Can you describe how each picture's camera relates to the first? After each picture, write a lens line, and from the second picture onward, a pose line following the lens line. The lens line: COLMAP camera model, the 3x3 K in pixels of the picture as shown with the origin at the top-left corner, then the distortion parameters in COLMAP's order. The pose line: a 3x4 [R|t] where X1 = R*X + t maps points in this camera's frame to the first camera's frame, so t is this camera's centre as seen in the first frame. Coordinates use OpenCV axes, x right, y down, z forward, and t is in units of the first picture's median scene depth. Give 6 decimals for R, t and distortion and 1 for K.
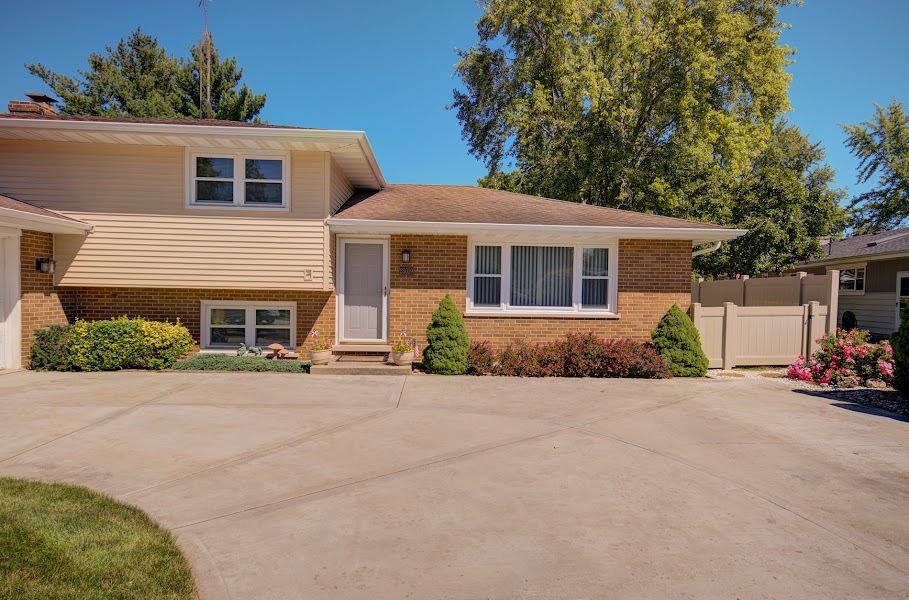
lens RADIAL K [[530.1, 0, 458.9], [0, 530.1, 307.3], [0, 0, 1]] dist [0.000100, 0.024918]
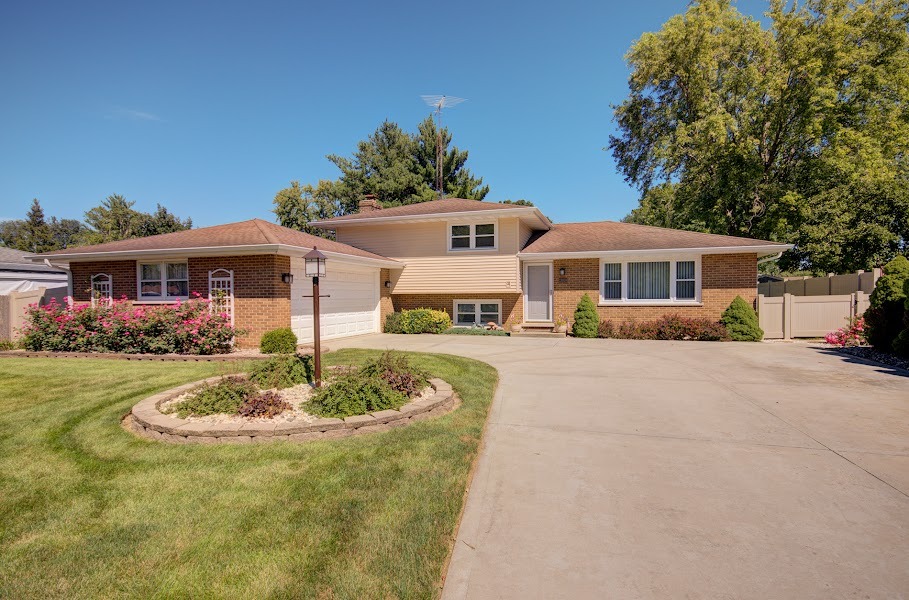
lens RADIAL K [[476.7, 0, 454.5], [0, 476.7, 300.0], [0, 0, 1]] dist [0.013688, 0.001370]
pose [[0.933728, -0.020840, -0.357377, 0.124459], [0.013489, 0.999643, -0.023049, 0.026973], [0.357730, 0.016701, 0.933676, -0.575110]]
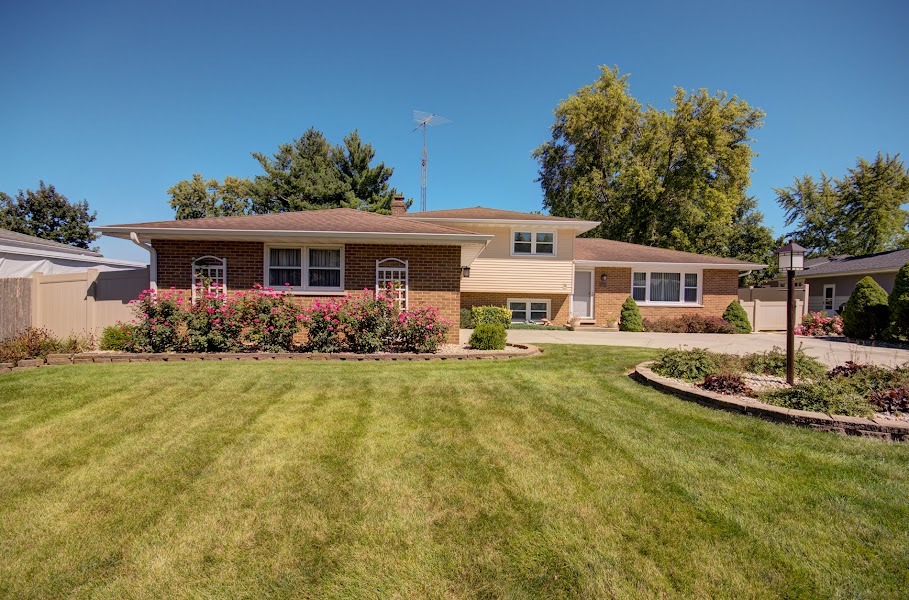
lens RADIAL K [[400.9, 0, 459.8], [0, 400.9, 306.8], [0, 0, 1]] dist [-0.000533, -0.000408]
pose [[0.999927, 0.000472, -0.012057, -0.636077], [-0.000563, 0.999971, -0.007586, 0.031764], [0.012053, 0.007592, 0.999899, -0.585474]]
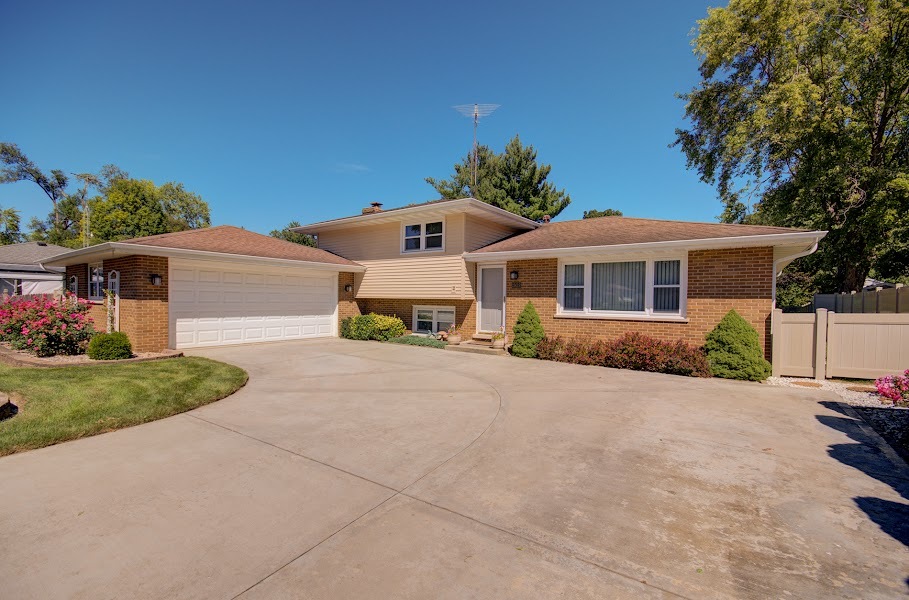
lens RADIAL K [[399.2, 0, 454.5], [0, 399.2, 306.3], [0, 0, 1]] dist [0.004170, -0.011422]
pose [[0.780137, 0.003143, -0.625601, 0.445445], [-0.016873, 0.999729, -0.016018, 0.009357], [0.625381, 0.023051, 0.779979, 0.042773]]
